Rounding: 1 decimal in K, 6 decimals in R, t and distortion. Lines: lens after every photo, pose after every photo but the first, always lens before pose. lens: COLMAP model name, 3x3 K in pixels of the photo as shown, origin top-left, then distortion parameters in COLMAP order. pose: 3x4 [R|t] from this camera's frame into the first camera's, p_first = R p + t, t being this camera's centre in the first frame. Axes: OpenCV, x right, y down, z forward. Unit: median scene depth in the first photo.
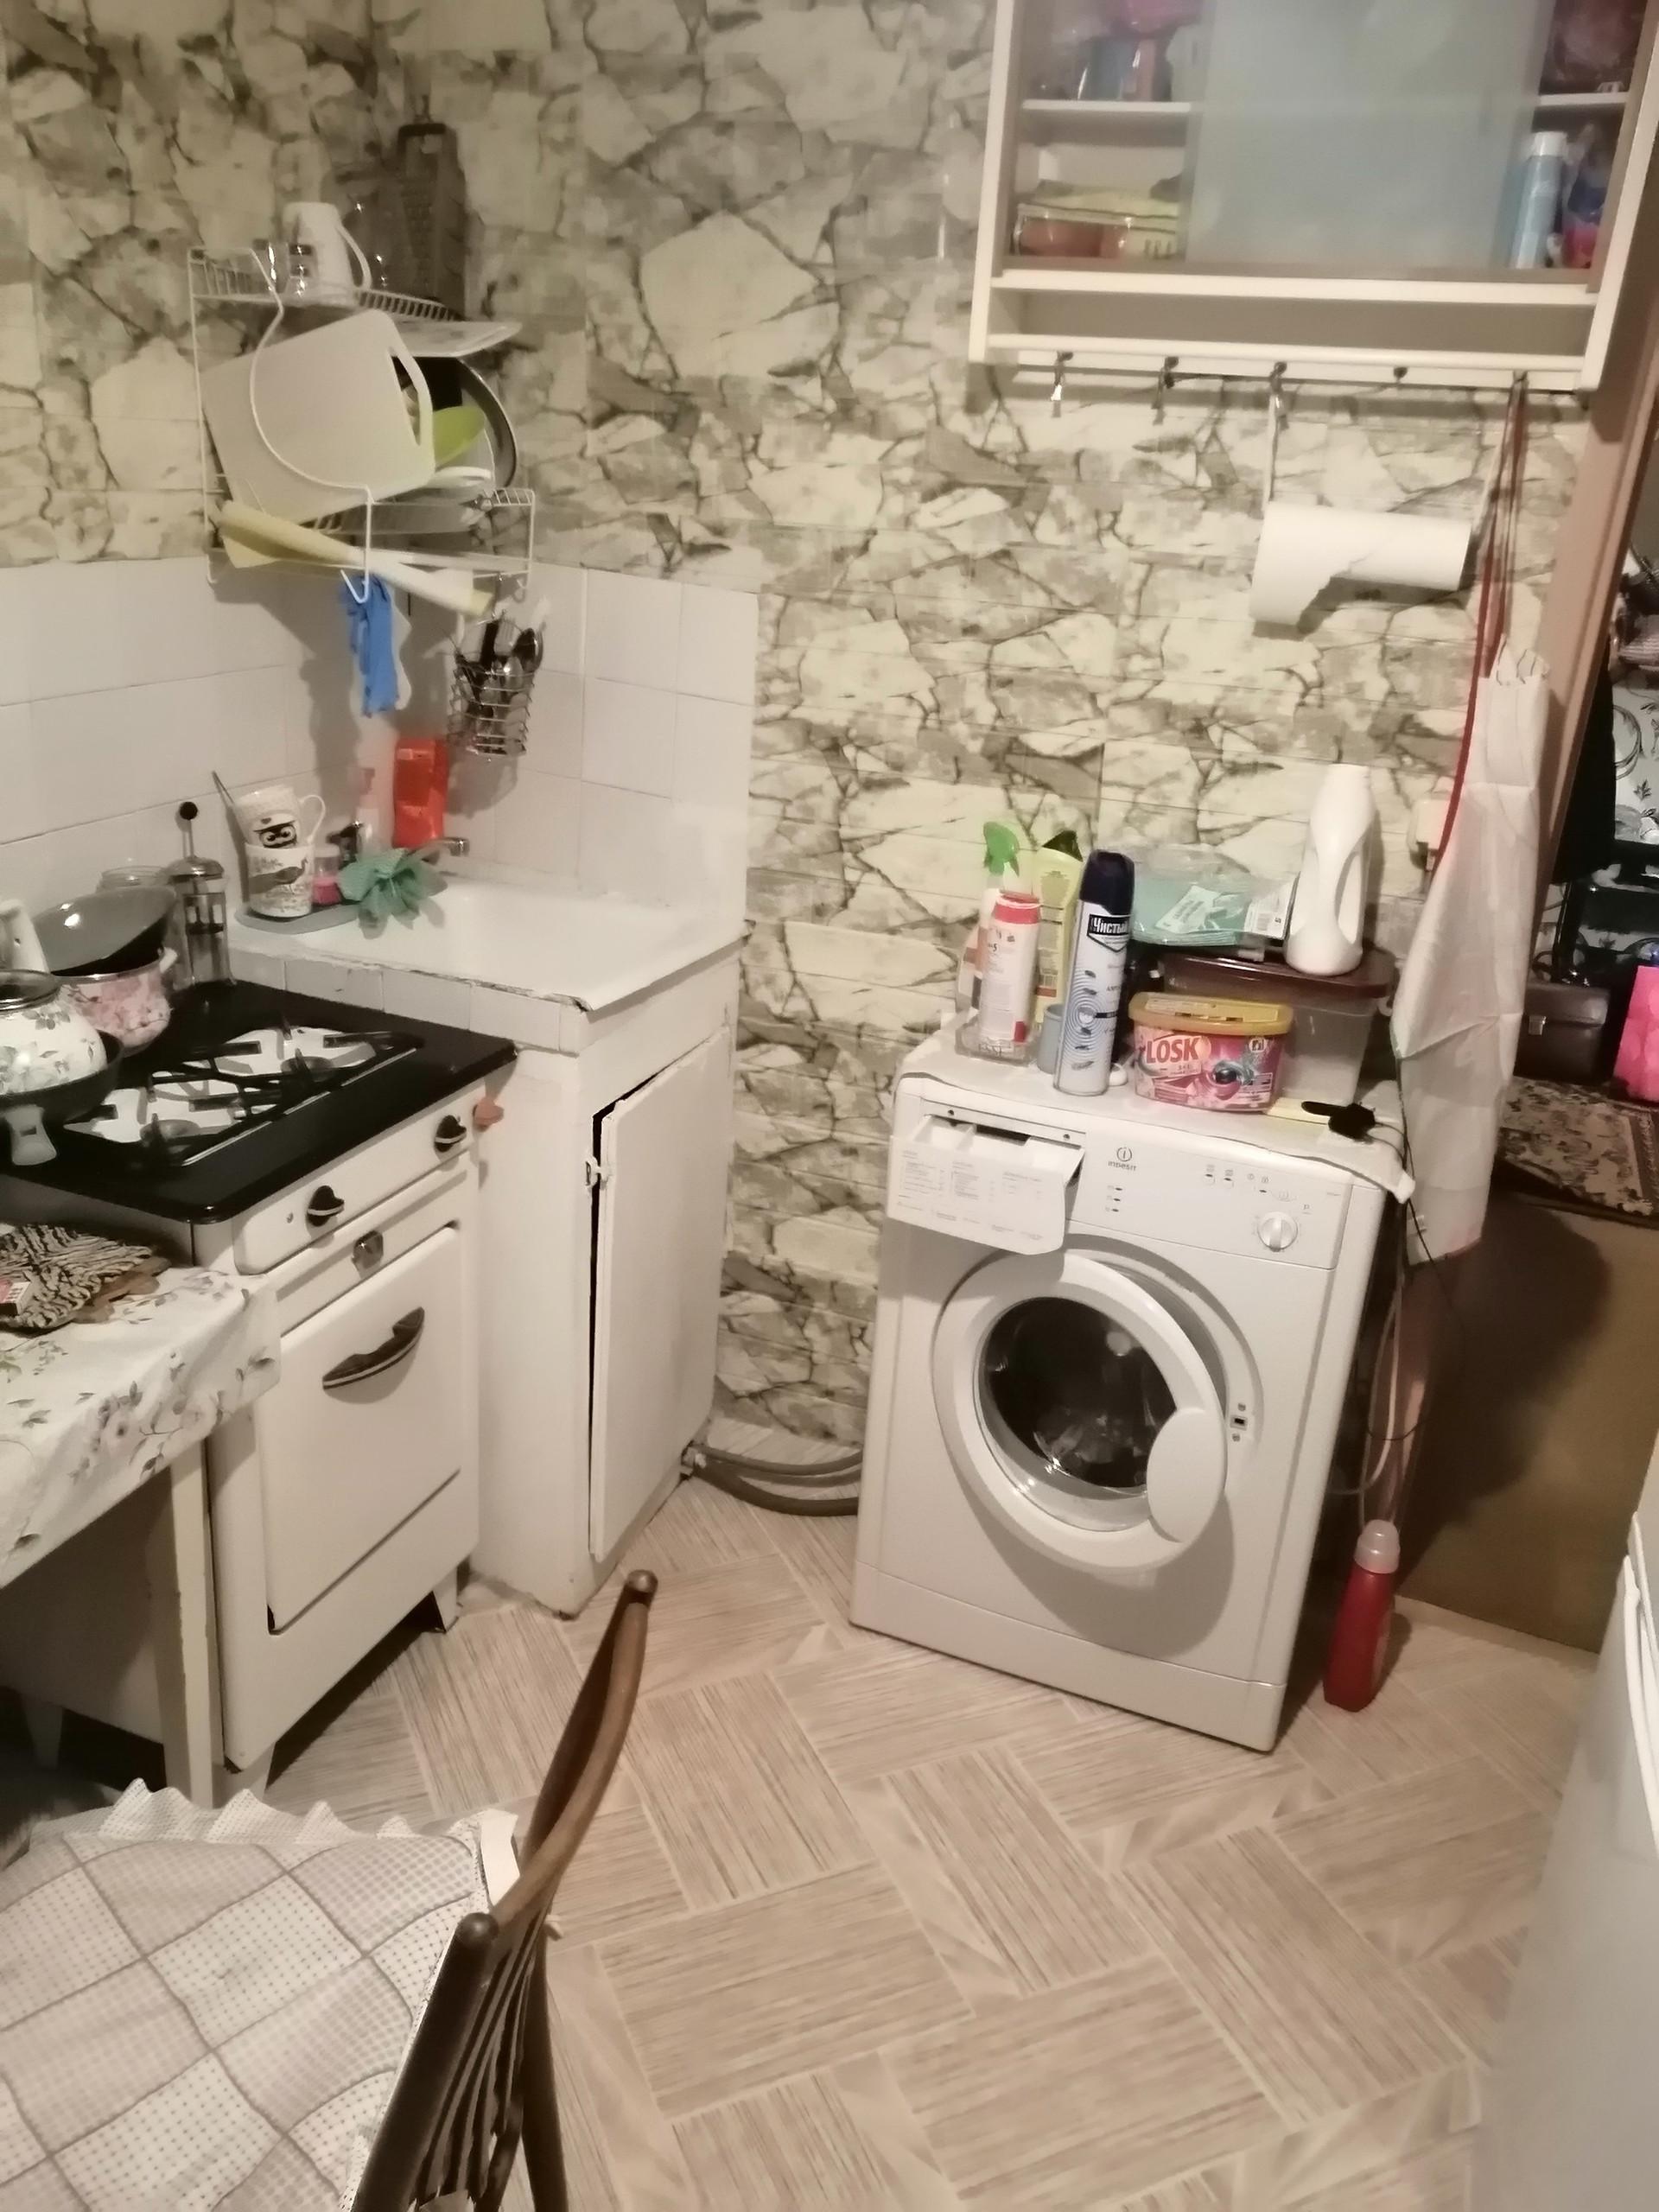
lens RADIAL K [[1755.0, 0, 822.9], [0, 1755.0, 1104.0], [0, 0, 1]] dist [-0.017411, 0.059559]
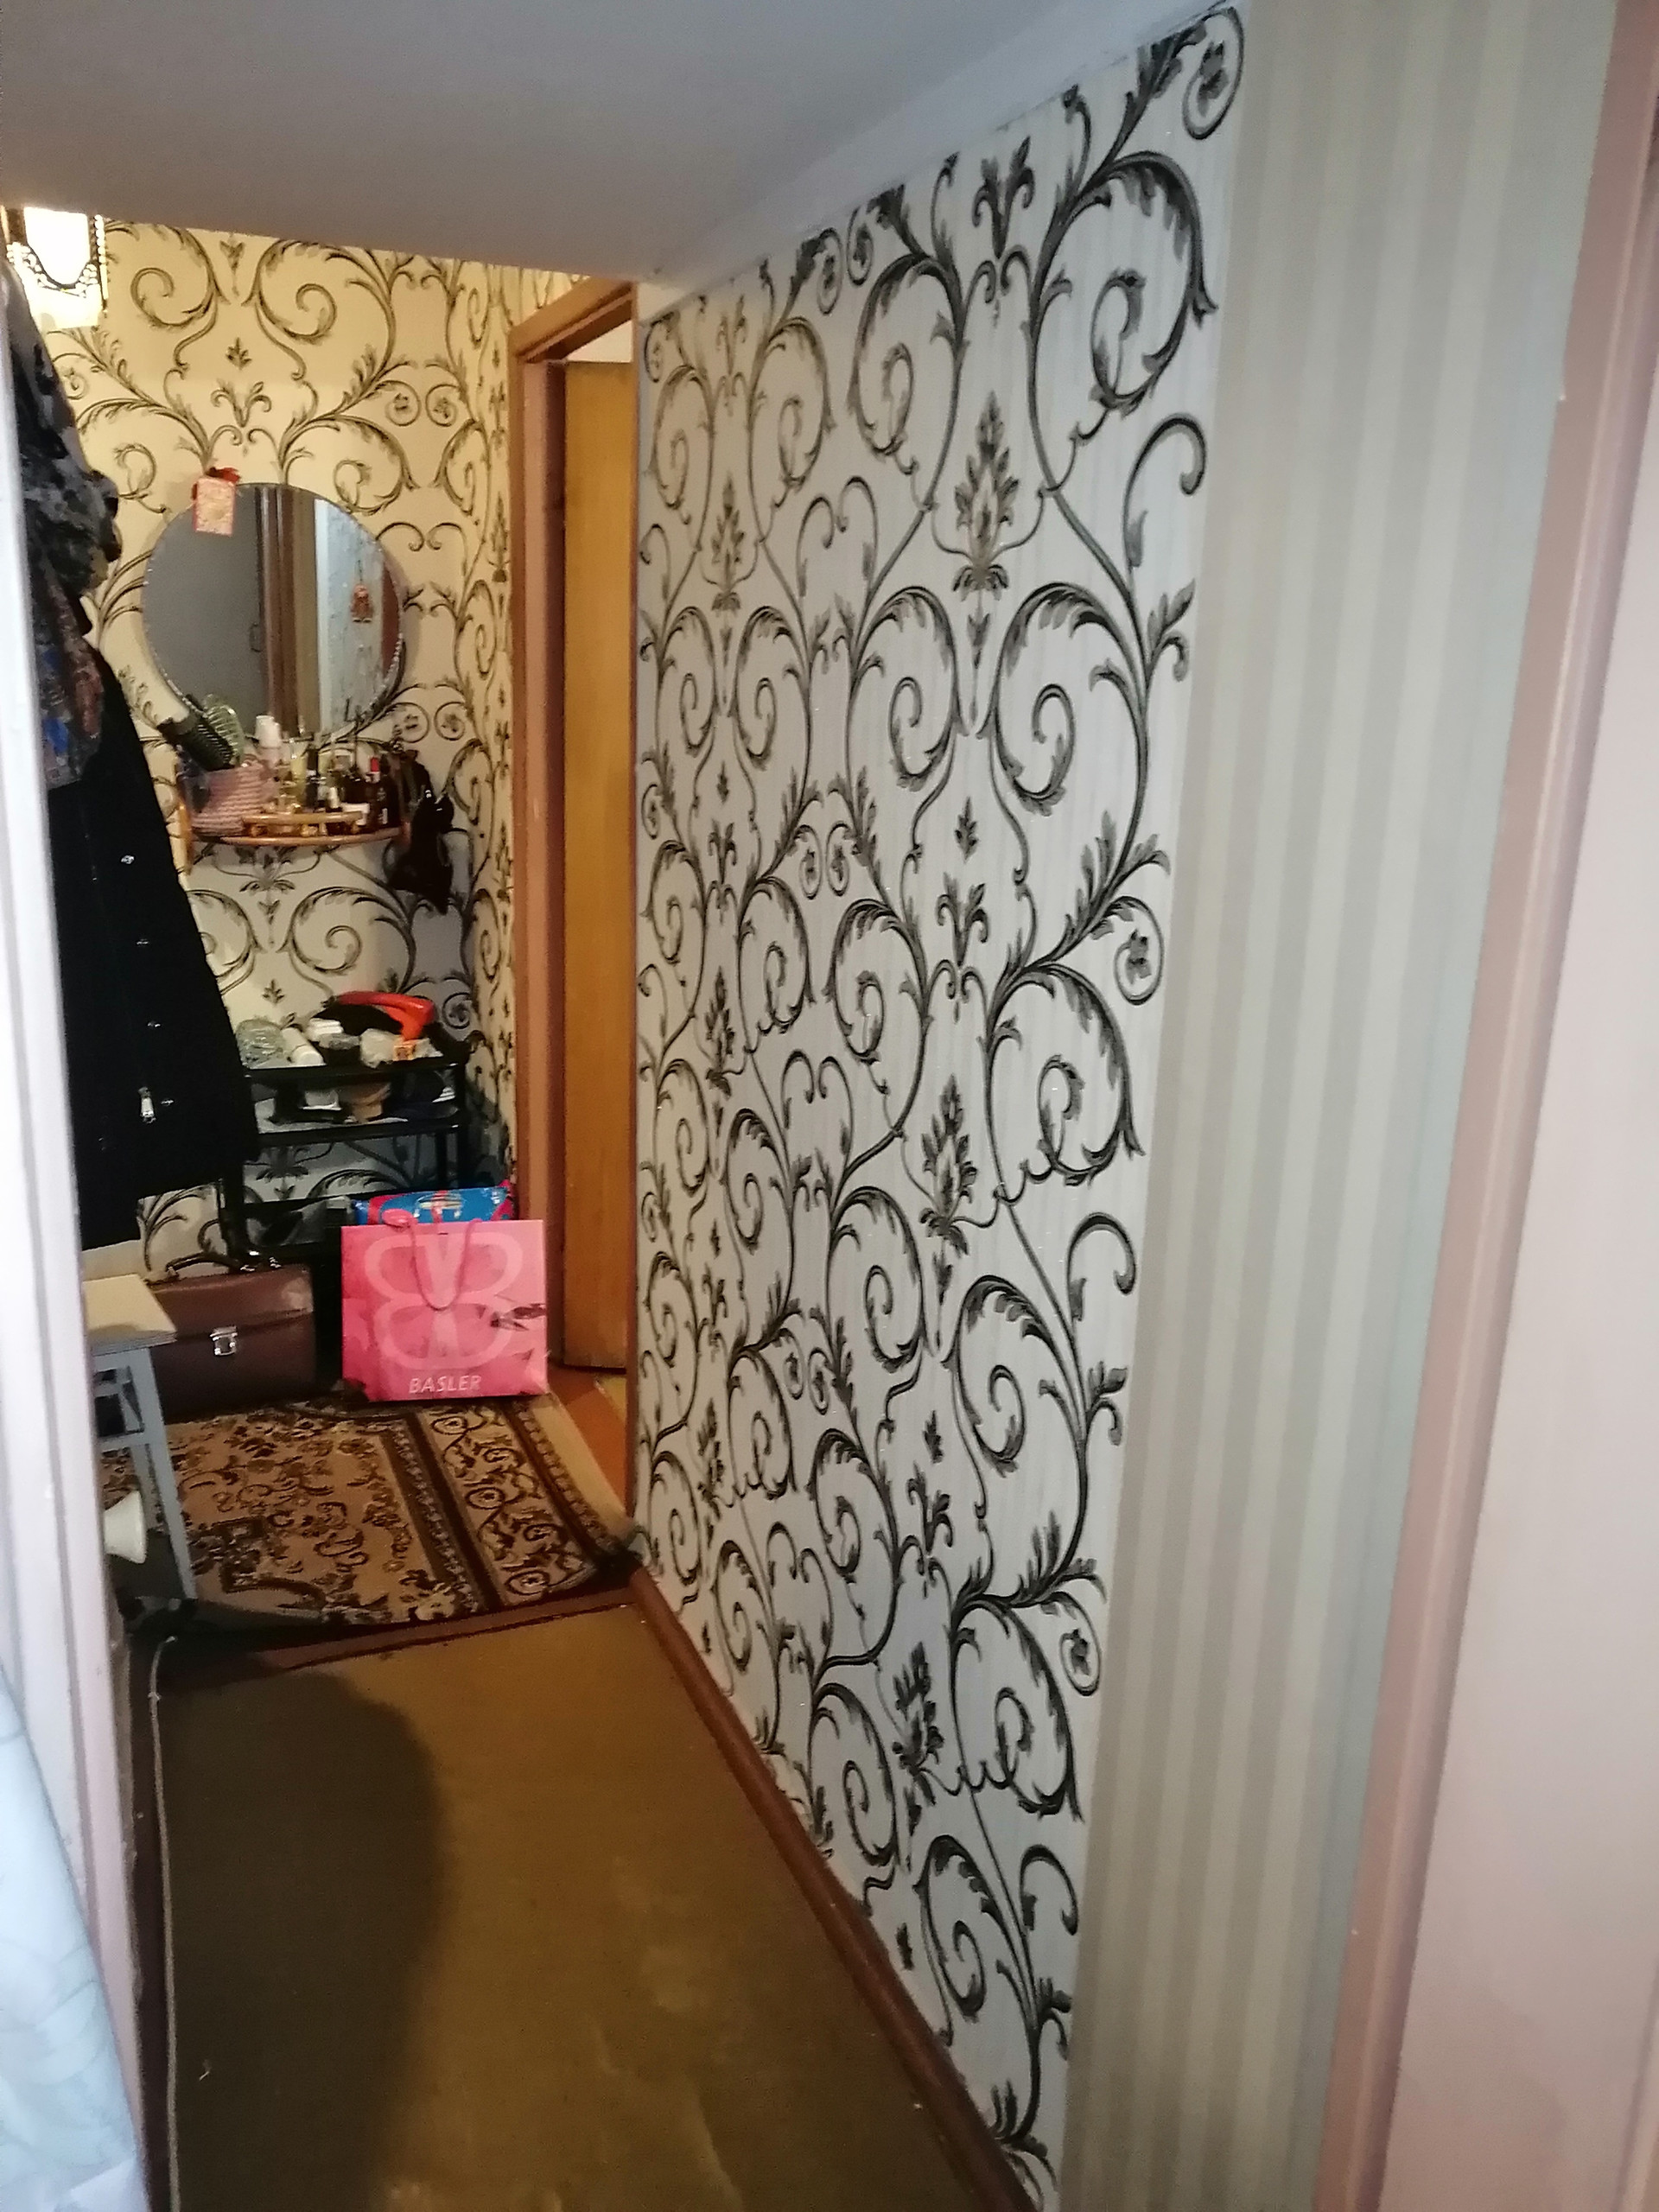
lens RADIAL K [[1755.0, 0, 822.7], [0, 1755.0, 1099.6], [0, 0, 1]] dist [-0.017411, 0.059559]
pose [[0.729043, -0.219264, 0.648398, 0.311686], [0.268432, 0.963004, 0.023834, -0.198054], [-0.629636, 0.156674, 0.760928, 0.629352]]
